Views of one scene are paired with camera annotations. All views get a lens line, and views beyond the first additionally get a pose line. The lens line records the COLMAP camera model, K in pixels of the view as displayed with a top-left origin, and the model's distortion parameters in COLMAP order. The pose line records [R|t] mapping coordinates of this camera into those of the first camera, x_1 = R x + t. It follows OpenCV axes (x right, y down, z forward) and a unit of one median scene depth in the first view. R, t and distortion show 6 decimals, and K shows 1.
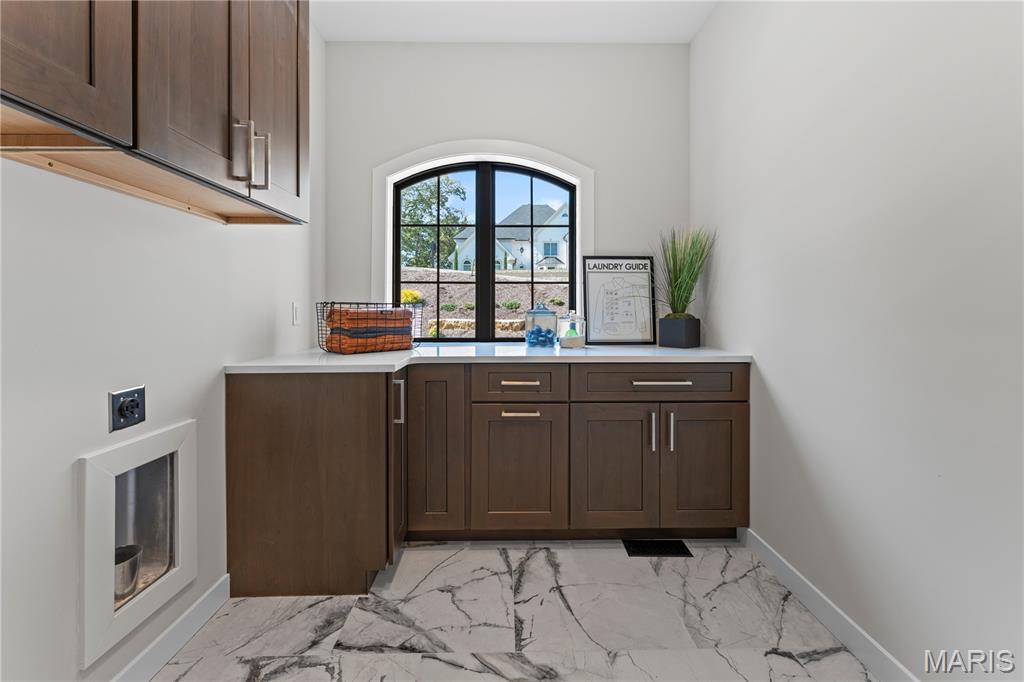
lens RADIAL K [[423.9, 0, 512.6], [0, 423.9, 312.5], [0, 0, 1]] dist [0.017695, 0.000097]
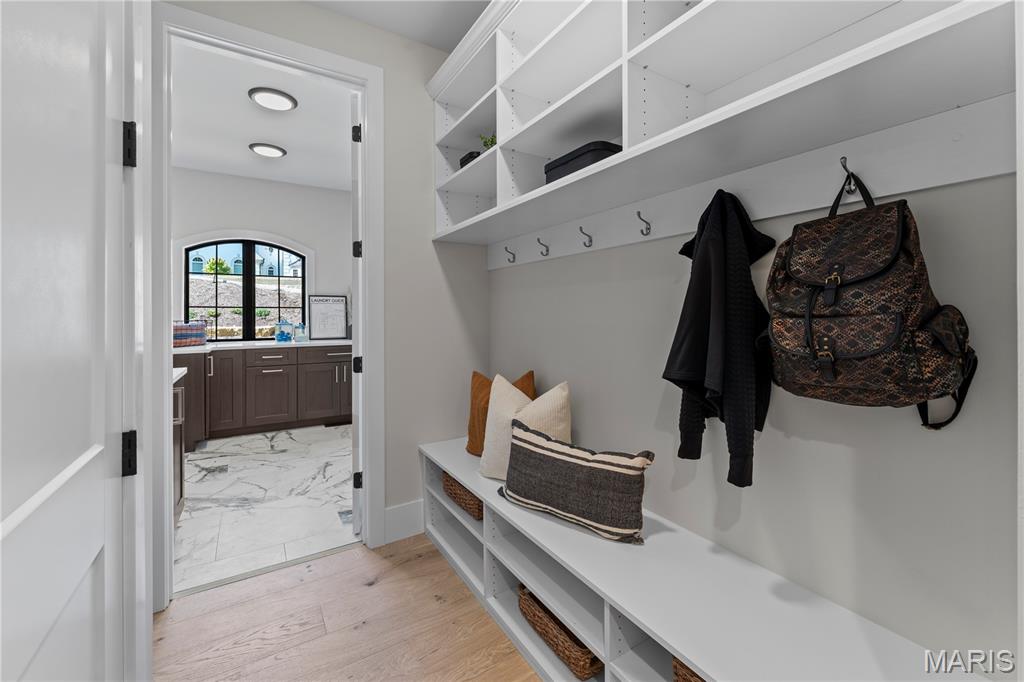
lens RADIAL K [[423.9, 0, 512.6], [0, 423.9, 312.5], [0, 0, 1]] dist [0.017695, 0.000097]
pose [[0.857707, -0.000214, 0.514139, -0.042855], [0.001814, 0.999995, -0.002610, -0.048475], [-0.514136, 0.003171, 0.857703, -1.293790]]
